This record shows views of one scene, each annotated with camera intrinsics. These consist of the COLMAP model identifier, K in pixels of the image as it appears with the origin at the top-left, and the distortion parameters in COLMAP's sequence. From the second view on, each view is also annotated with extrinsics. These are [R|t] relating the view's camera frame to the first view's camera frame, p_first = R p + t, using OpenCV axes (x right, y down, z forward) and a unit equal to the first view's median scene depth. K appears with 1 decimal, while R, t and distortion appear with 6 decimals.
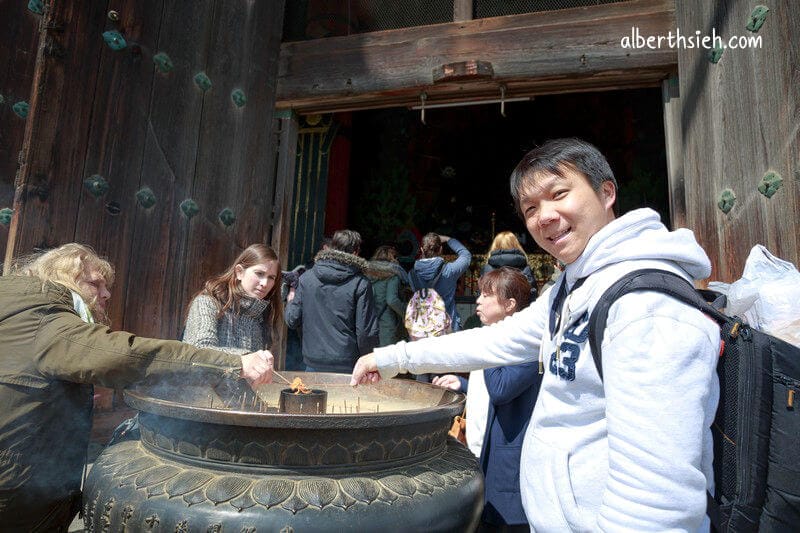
lens RADIAL K [[729.1, 0, 397.8], [0, 729.1, 260.1], [0, 0, 1]] dist [-0.038071, 0.013283]
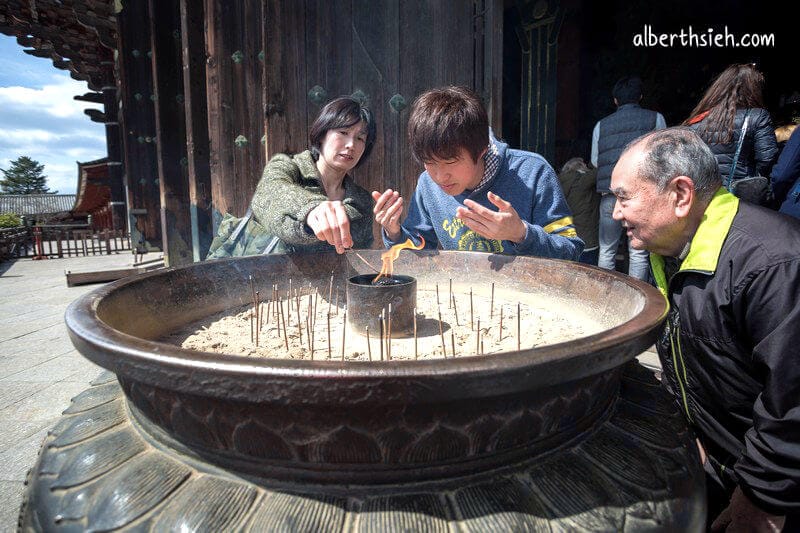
lens RADIAL K [[372.0, 0, 434.3], [0, 372.0, 271.0], [0, 0, 1]] dist [-0.058089, 0.032464]
pose [[0.834433, 0.021299, -0.550697, 0.054357], [0.094519, 0.978916, 0.181078, 0.063239], [0.542943, -0.203149, 0.814827, 0.413153]]
